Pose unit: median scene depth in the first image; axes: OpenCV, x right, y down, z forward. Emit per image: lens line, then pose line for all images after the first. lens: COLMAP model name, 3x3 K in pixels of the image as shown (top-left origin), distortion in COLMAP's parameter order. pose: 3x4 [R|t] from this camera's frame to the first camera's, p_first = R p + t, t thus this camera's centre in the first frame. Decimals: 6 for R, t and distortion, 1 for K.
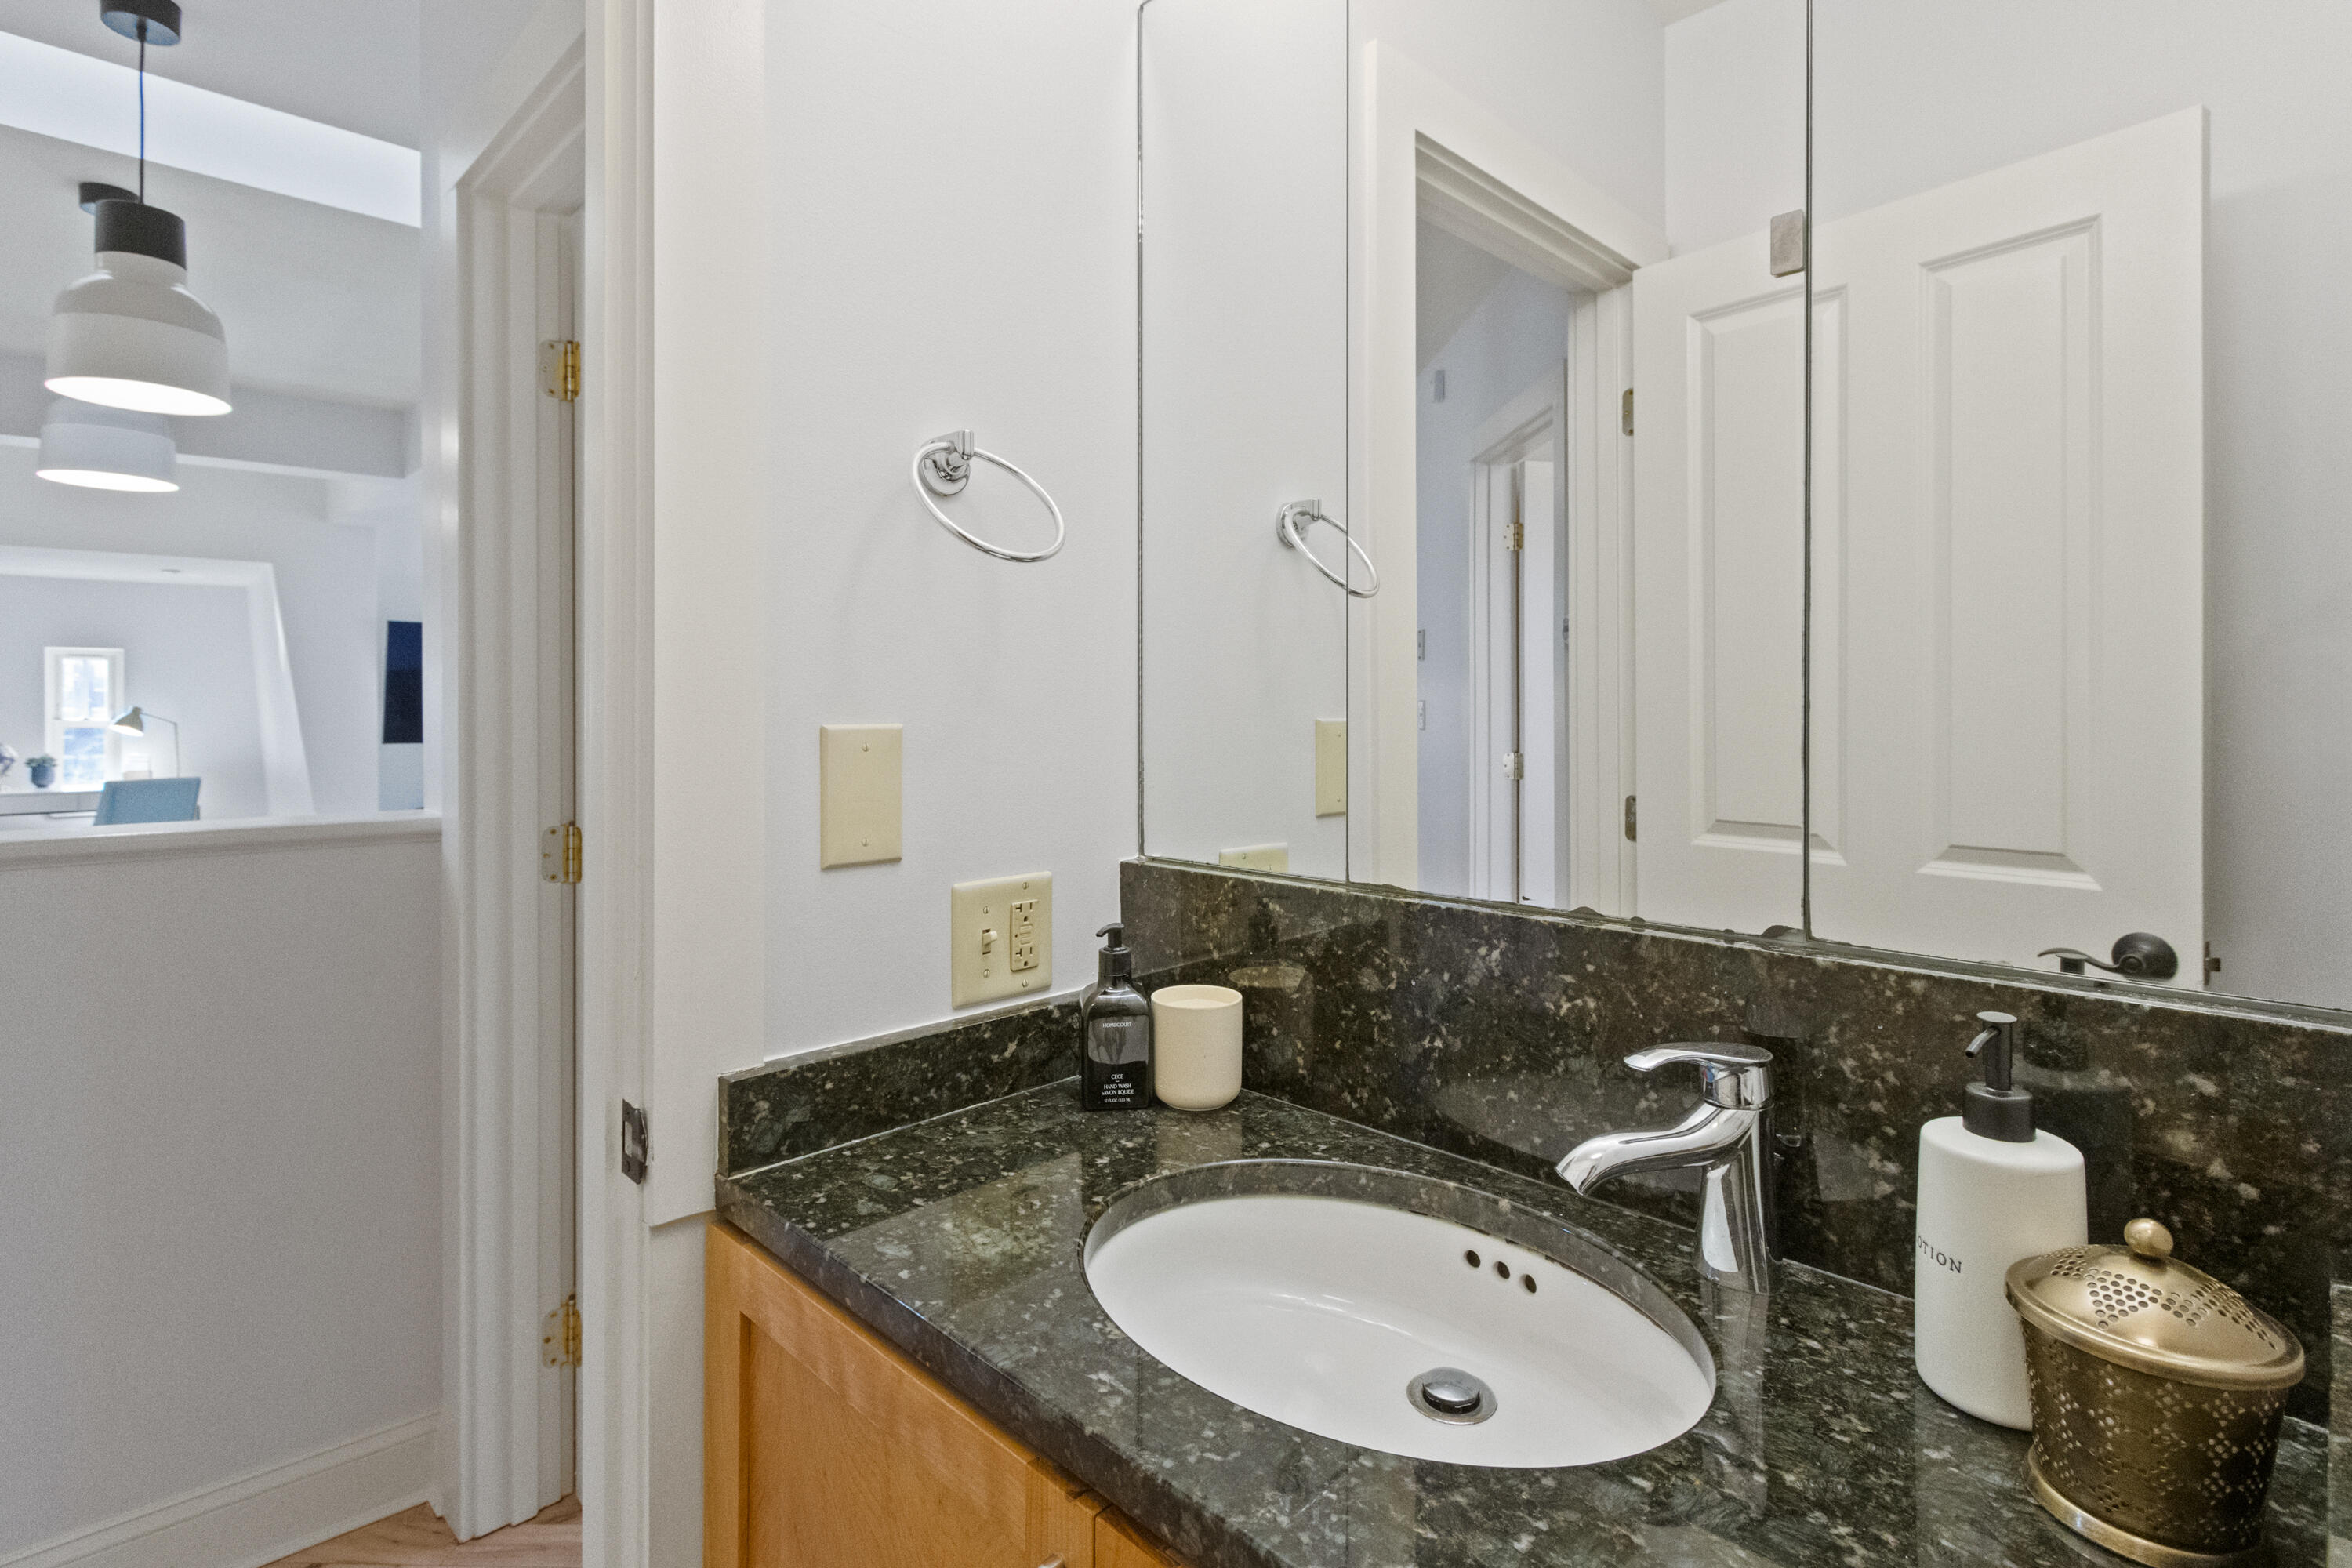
lens RADIAL K [[1149.1, 0, 1162.7], [0, 1149.1, 717.6], [0, 0, 1]] dist [0.002917, 0.000037]
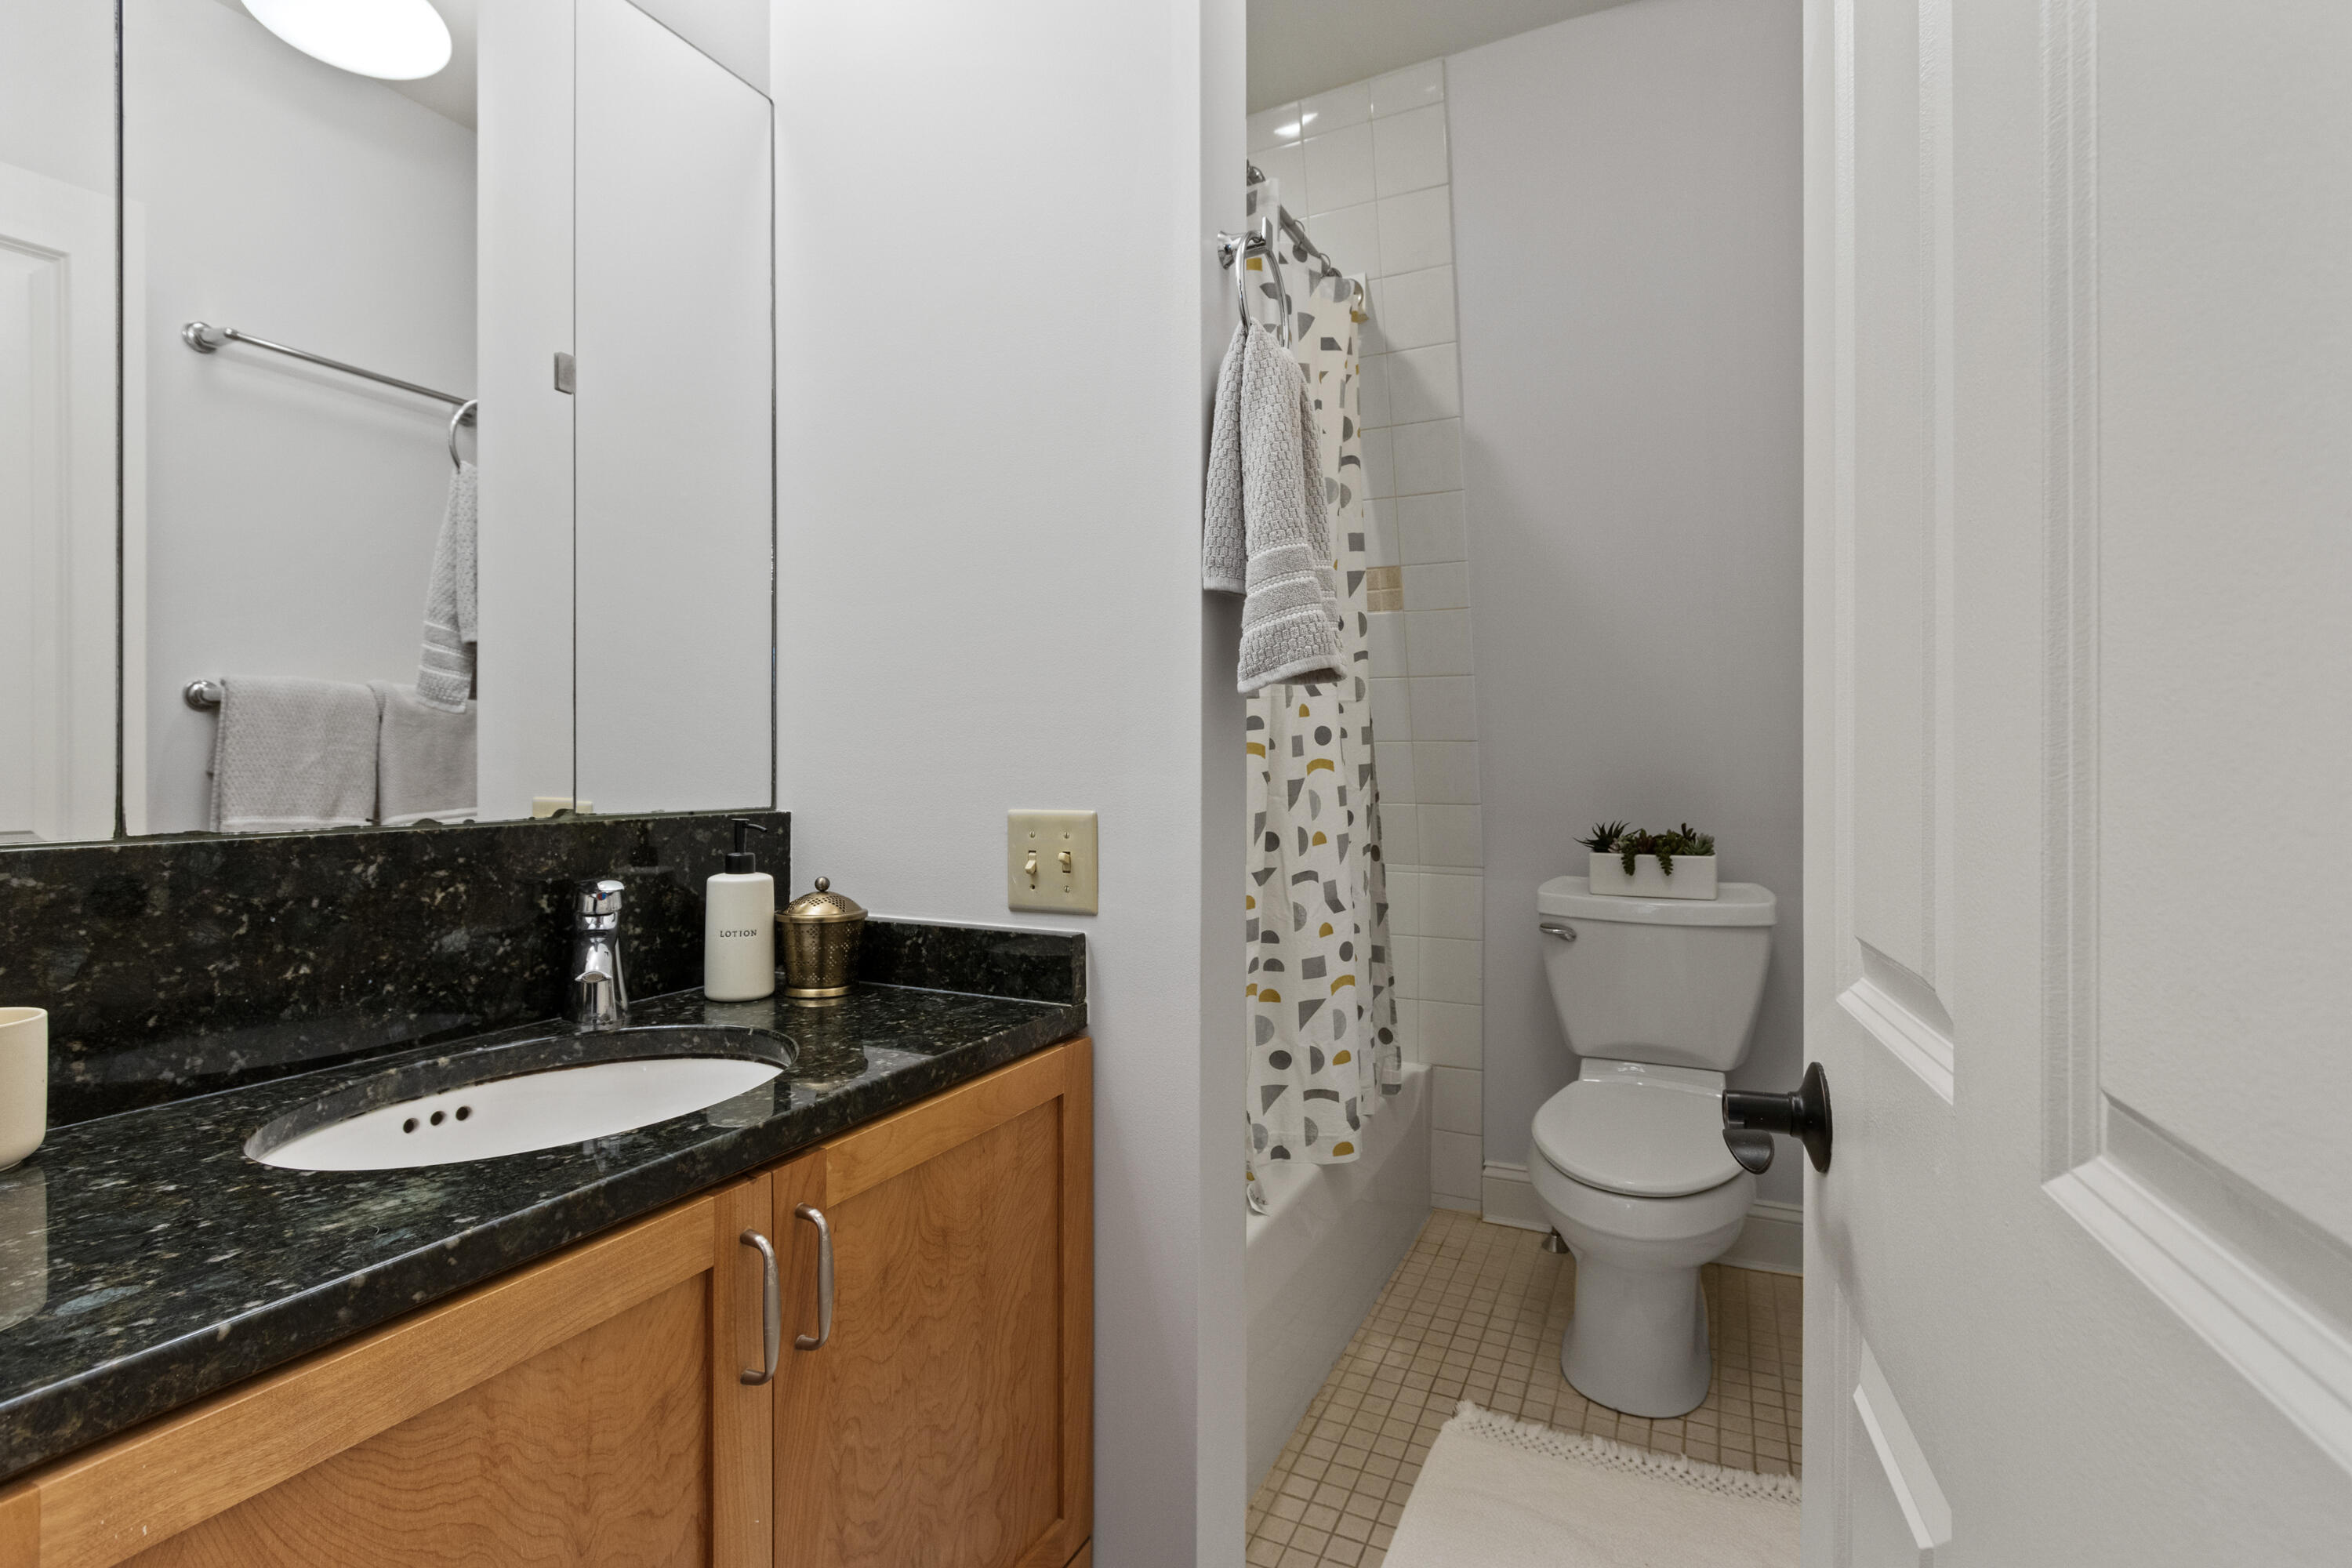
lens RADIAL K [[1149.1, 0, 1174.7], [0, 1149.1, 771.3], [0, 0, 1]] dist [0.002917, 0.000037]
pose [[-0.339601, -0.004969, 0.940557, -1.079026], [0.004229, 0.999968, 0.006810, 0.110048], [-0.940560, 0.006290, -0.339569, 0.668359]]
